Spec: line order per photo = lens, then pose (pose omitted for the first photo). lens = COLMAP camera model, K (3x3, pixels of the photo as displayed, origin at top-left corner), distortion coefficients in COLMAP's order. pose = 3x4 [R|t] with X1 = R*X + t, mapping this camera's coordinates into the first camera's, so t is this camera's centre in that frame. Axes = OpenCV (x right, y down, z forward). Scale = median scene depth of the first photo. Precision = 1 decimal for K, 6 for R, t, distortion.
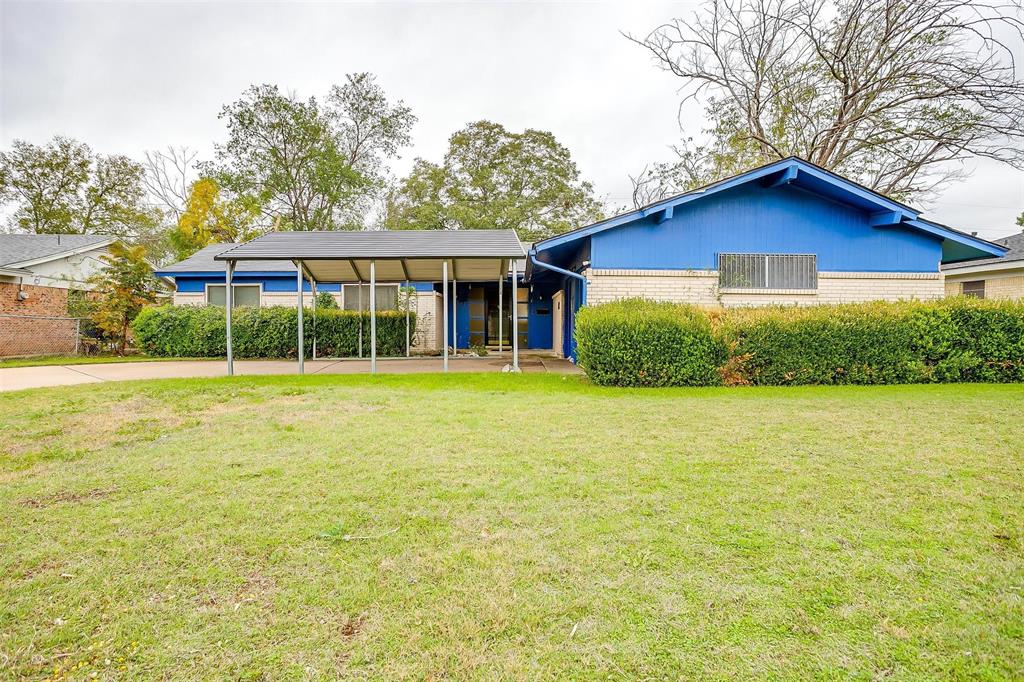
lens RADIAL K [[549.3, 0, 511.9], [0, 549.3, 332.5], [0, 0, 1]] dist [-0.033685, 0.005437]
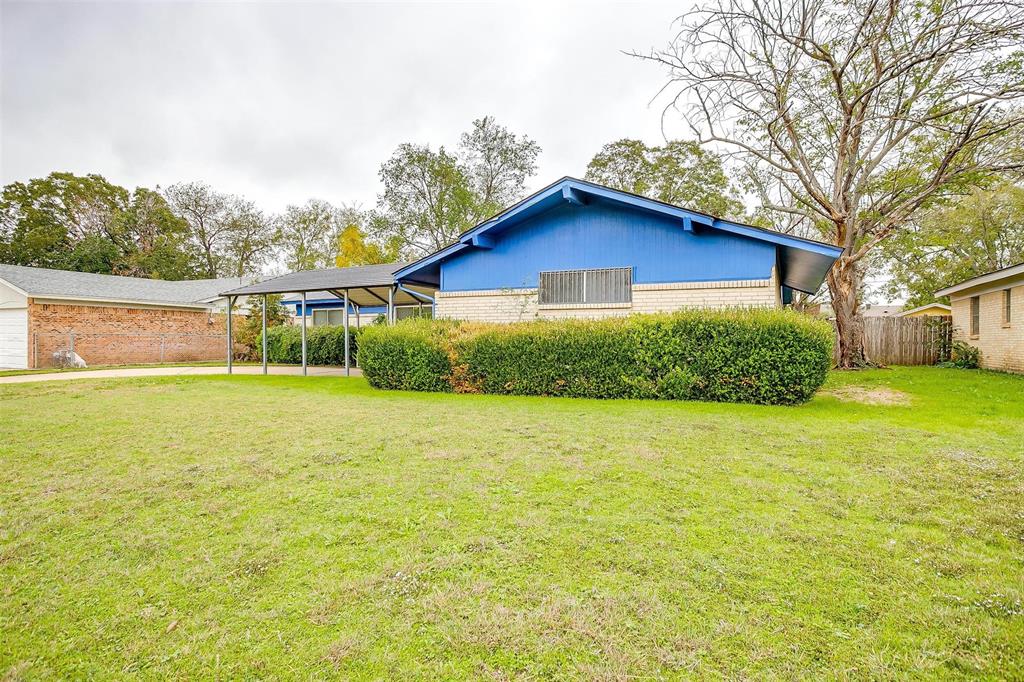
lens RADIAL K [[549.3, 0, 514.3], [0, 549.3, 344.7], [0, 0, 1]] dist [-0.033685, 0.005437]
pose [[0.900730, 0.002908, -0.434371, 0.474914], [-0.006006, 0.999965, -0.005759, 0.002019], [0.434339, 0.007796, 0.900716, 0.008673]]
